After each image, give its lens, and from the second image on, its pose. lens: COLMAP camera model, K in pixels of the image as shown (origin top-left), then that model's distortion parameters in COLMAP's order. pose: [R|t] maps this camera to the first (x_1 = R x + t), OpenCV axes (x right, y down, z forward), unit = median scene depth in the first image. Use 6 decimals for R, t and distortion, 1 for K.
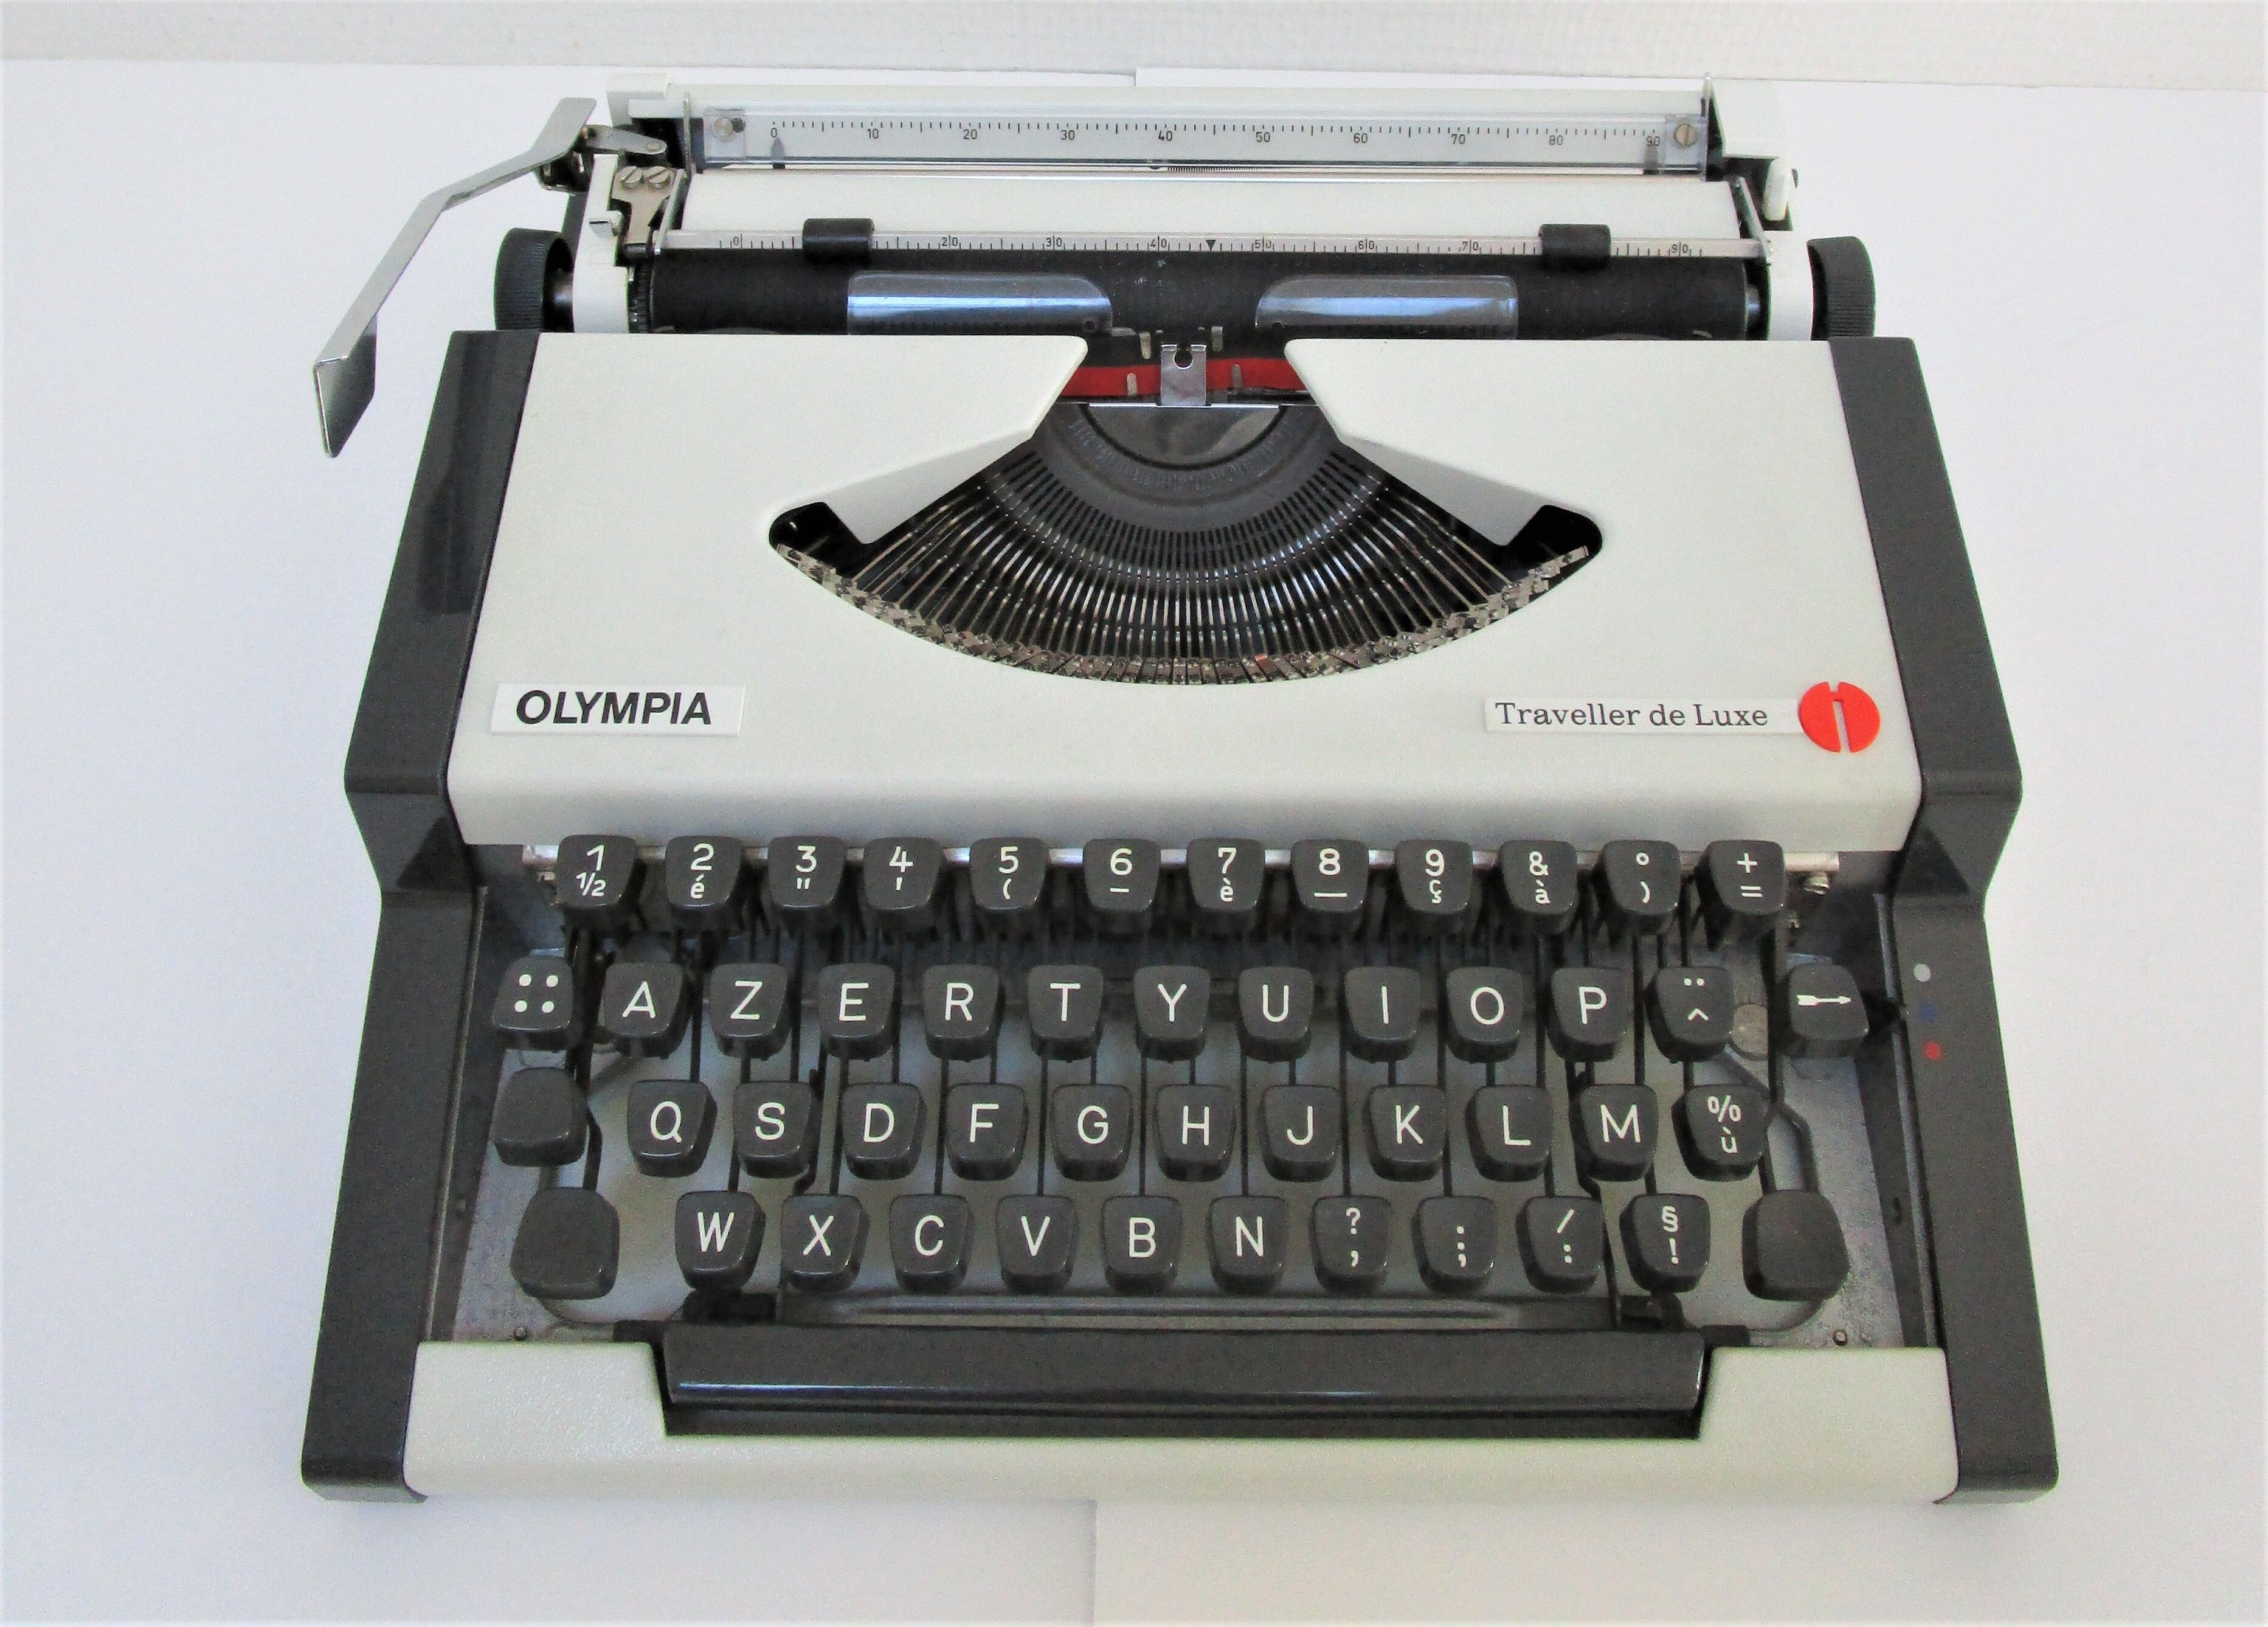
lens RADIAL K [[2258.7, 0, 1180.3], [0, 2258.7, 293.3], [0, 0, 1]] dist [-0.019060, 0.025068]
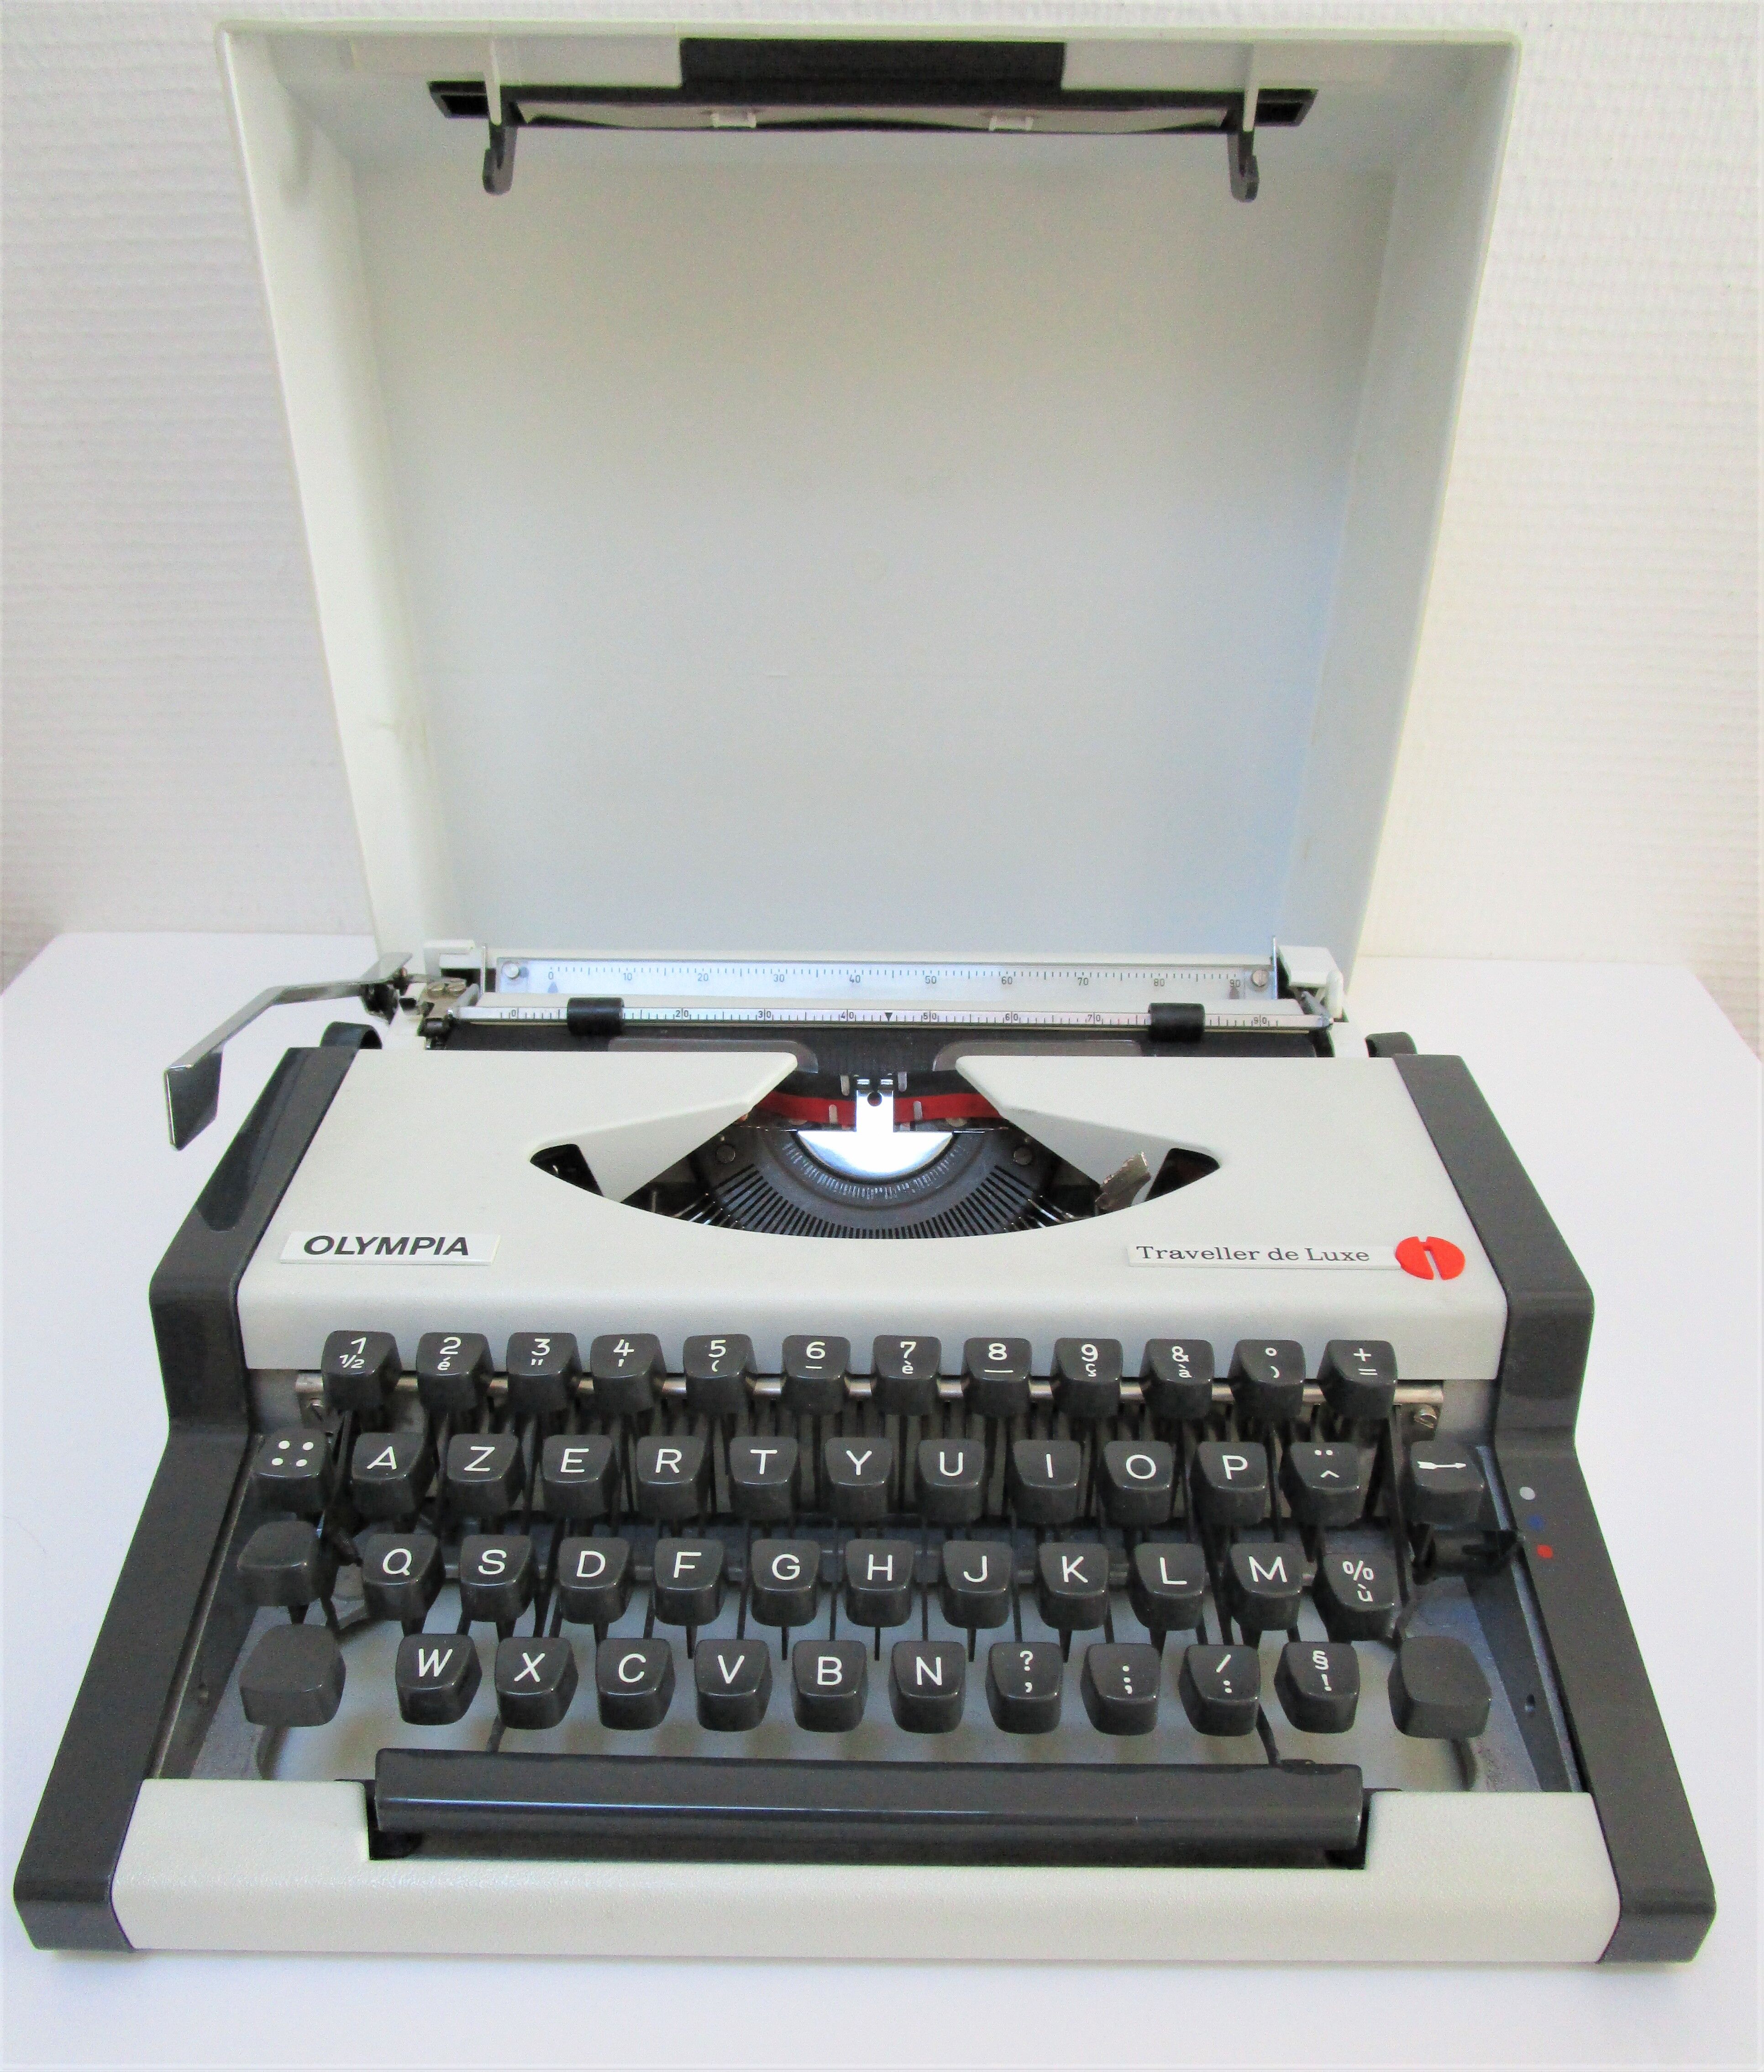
lens RADIAL K [[1698.8, 0, 881.8], [0, 1698.8, 1172.3], [0, 0, 1]] dist [-0.010620, -0.004872]
pose [[0.999994, 0.000321, -0.003364, 0.010030], [-0.001375, 0.948051, -0.318114, 0.429629], [0.003087, 0.318117, 0.948046, 0.149137]]
